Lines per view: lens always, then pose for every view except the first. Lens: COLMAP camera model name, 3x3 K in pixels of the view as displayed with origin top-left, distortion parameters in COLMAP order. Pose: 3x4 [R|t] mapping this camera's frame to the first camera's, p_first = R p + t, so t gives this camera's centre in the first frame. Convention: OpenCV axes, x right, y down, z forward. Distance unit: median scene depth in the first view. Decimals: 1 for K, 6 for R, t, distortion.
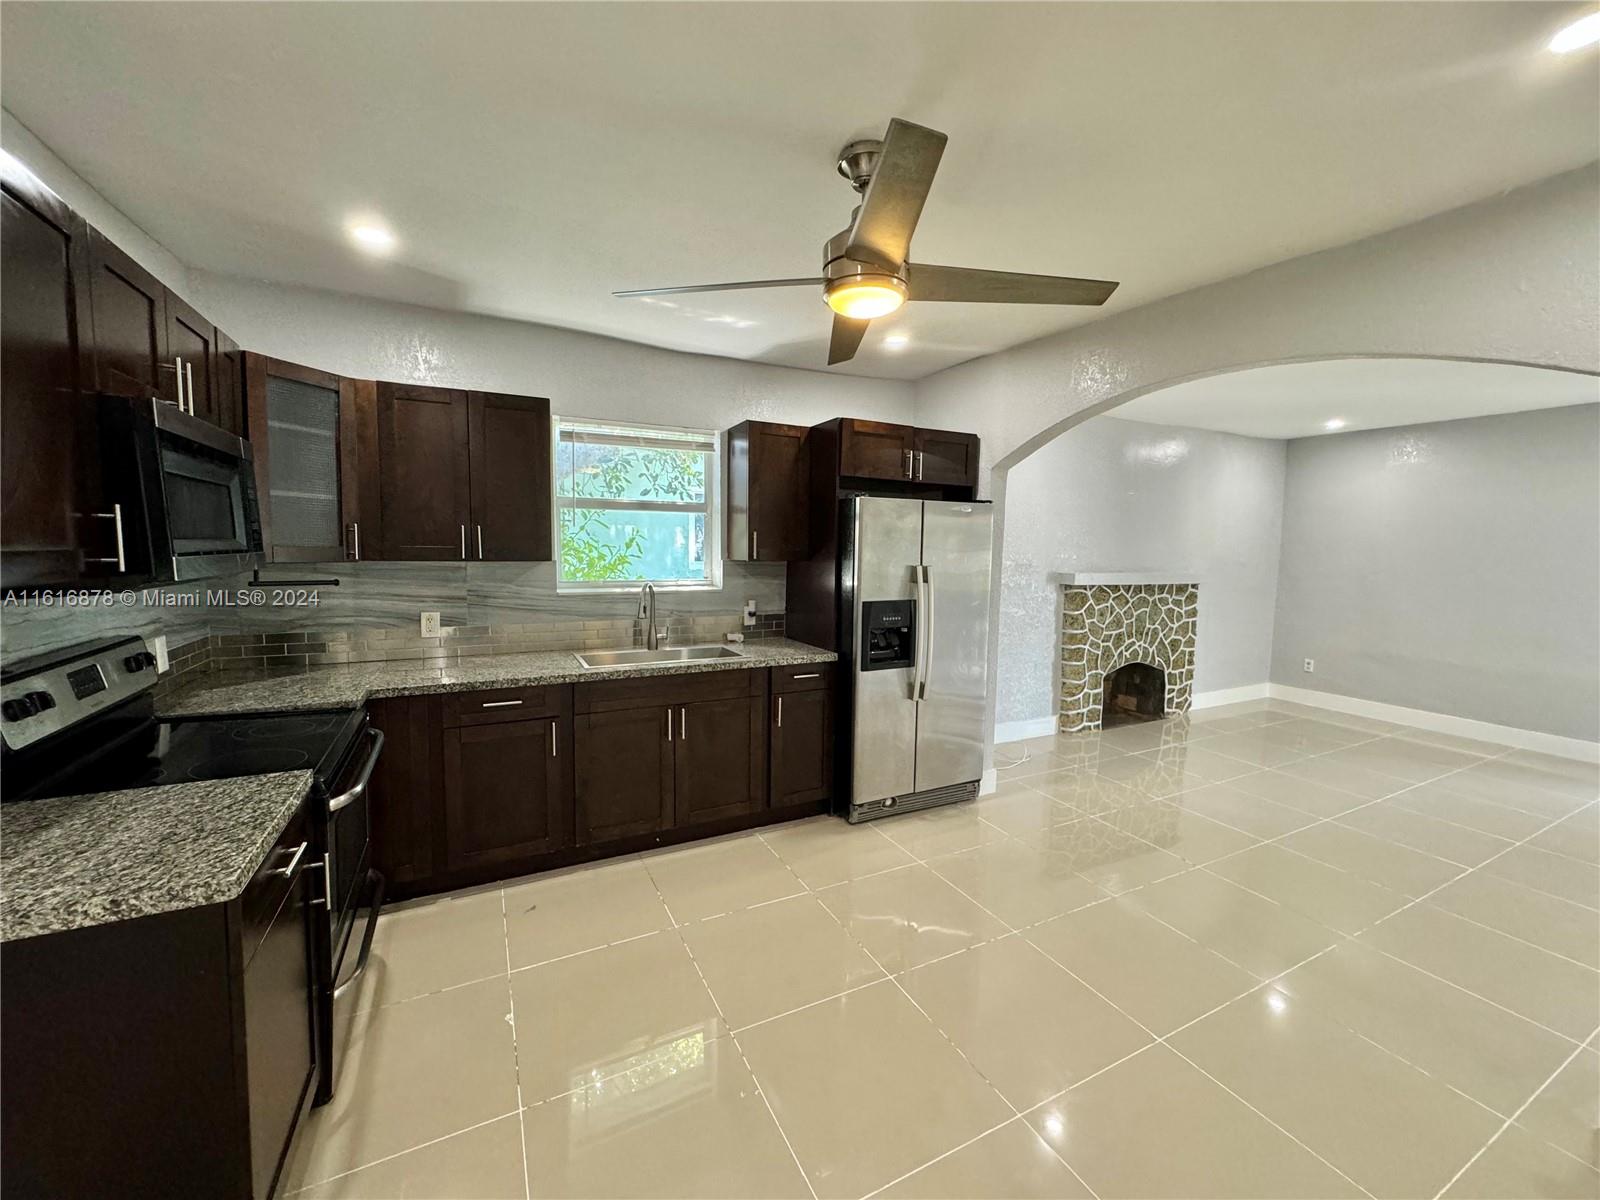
lens RADIAL K [[637.7, 0, 800.0], [0, 637.7, 600.0], [0, 0, 1]] dist [-0.000623, 0.000176]
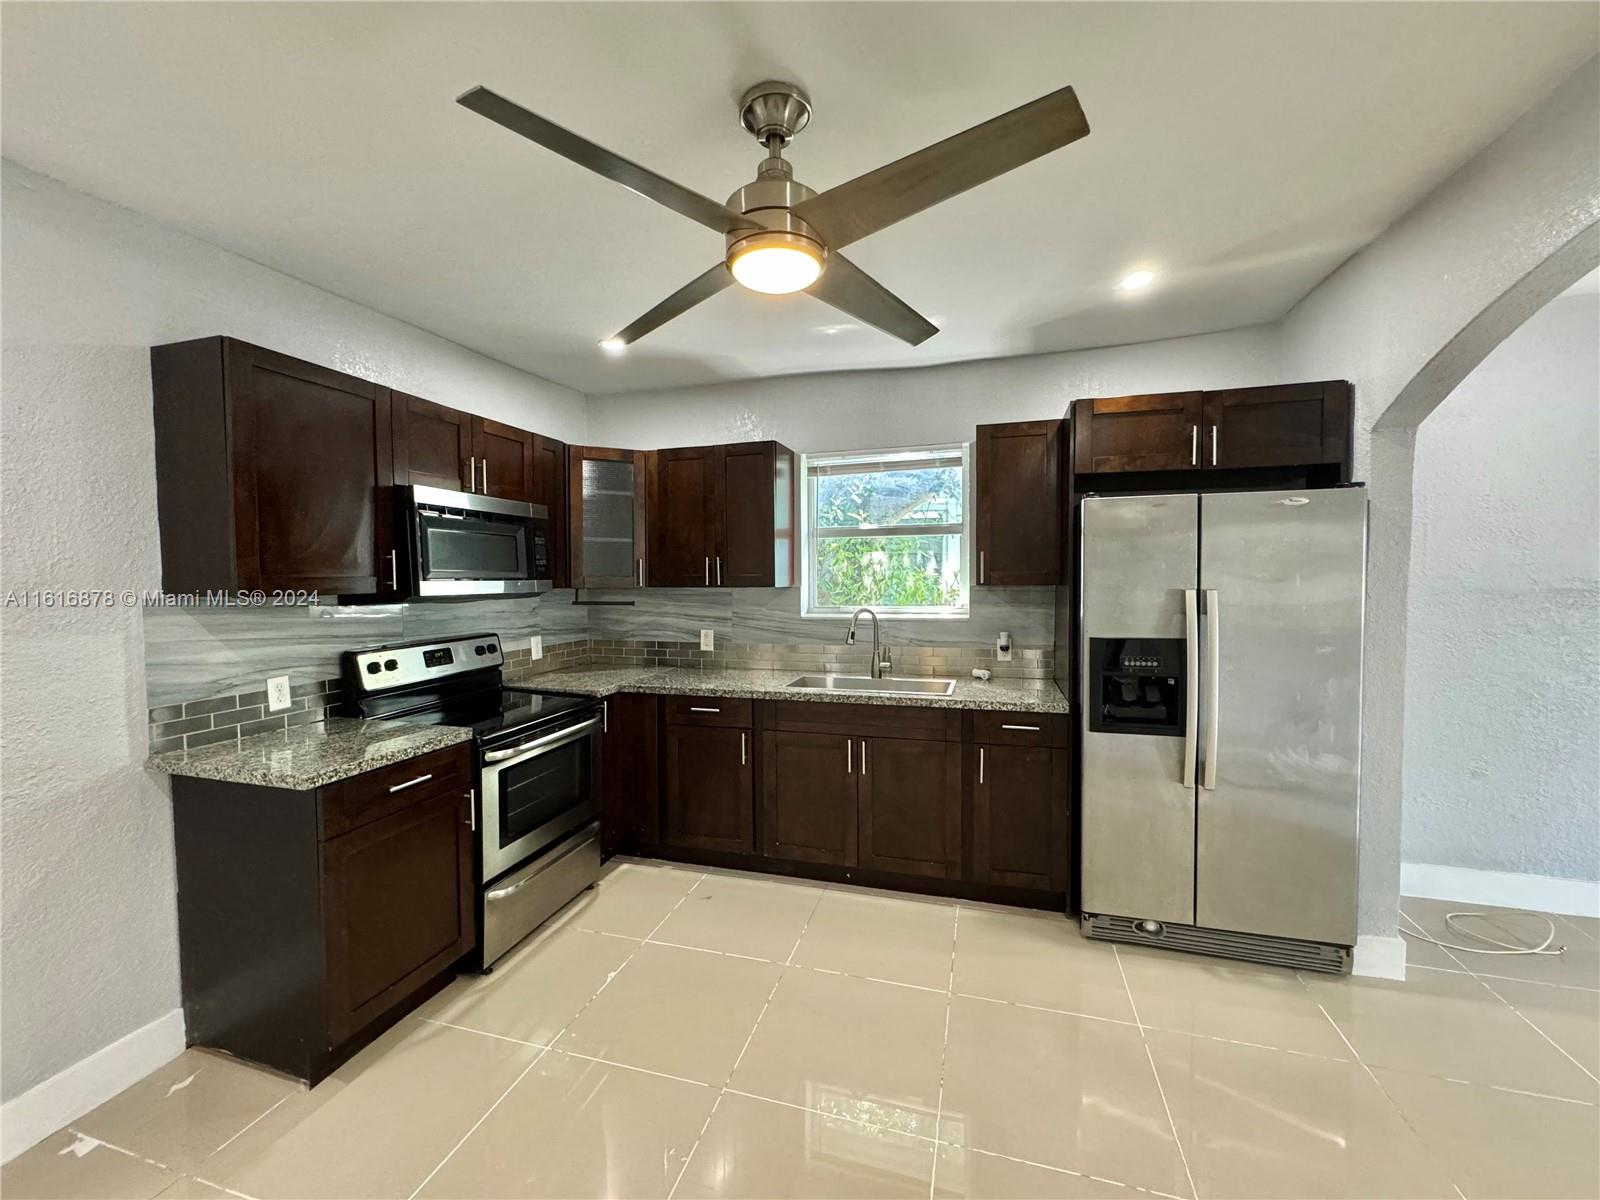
lens RADIAL K [[637.7, 0, 800.0], [0, 637.7, 600.0], [0, 0, 1]] dist [-0.000623, 0.000176]
pose [[0.723683, 0.004252, -0.690119, 0.334230], [-0.040744, 0.998500, -0.036573, -0.000138], [0.688928, 0.054586, 0.722771, 0.202031]]
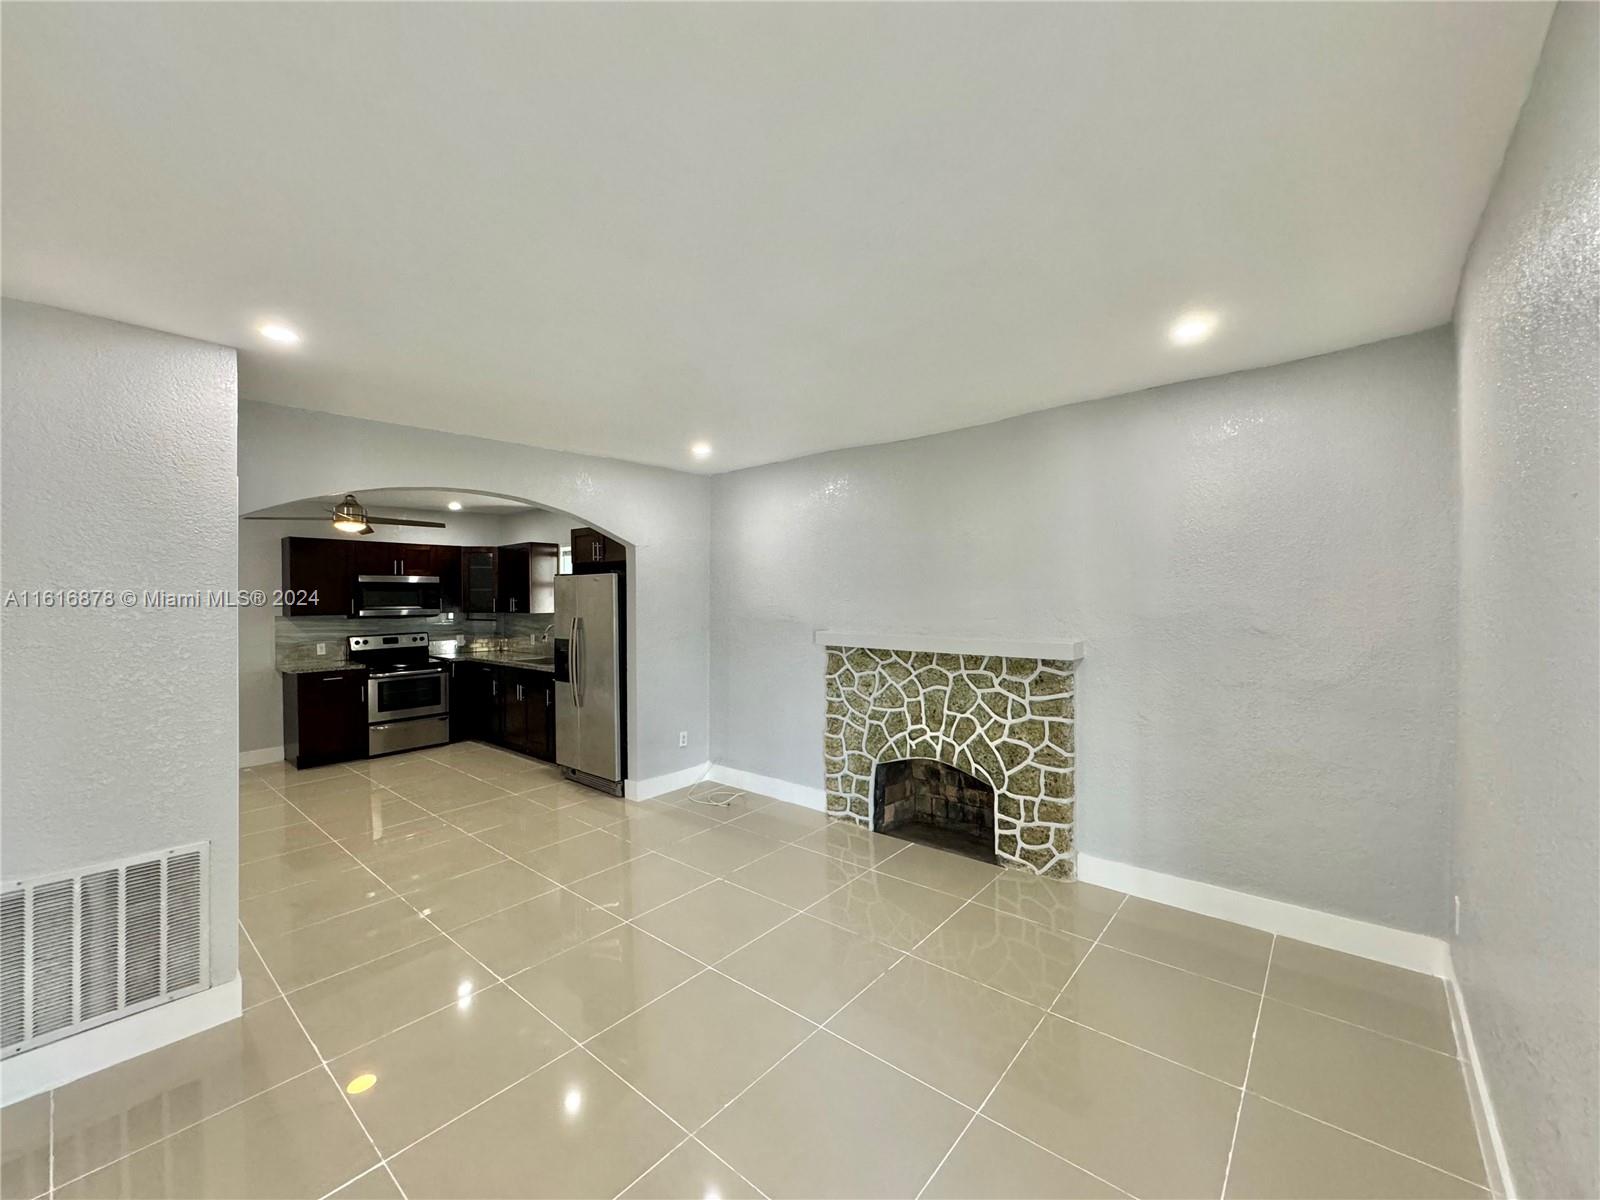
lens RADIAL K [[637.7, 0, 800.0], [0, 637.7, 600.0], [0, 0, 1]] dist [-0.000623, 0.000176]
pose [[0.378807, -0.014573, -0.925361, 1.742816], [-0.067004, 0.996820, -0.043127, -0.063664], [0.923047, 0.078340, 0.376626, 0.877012]]
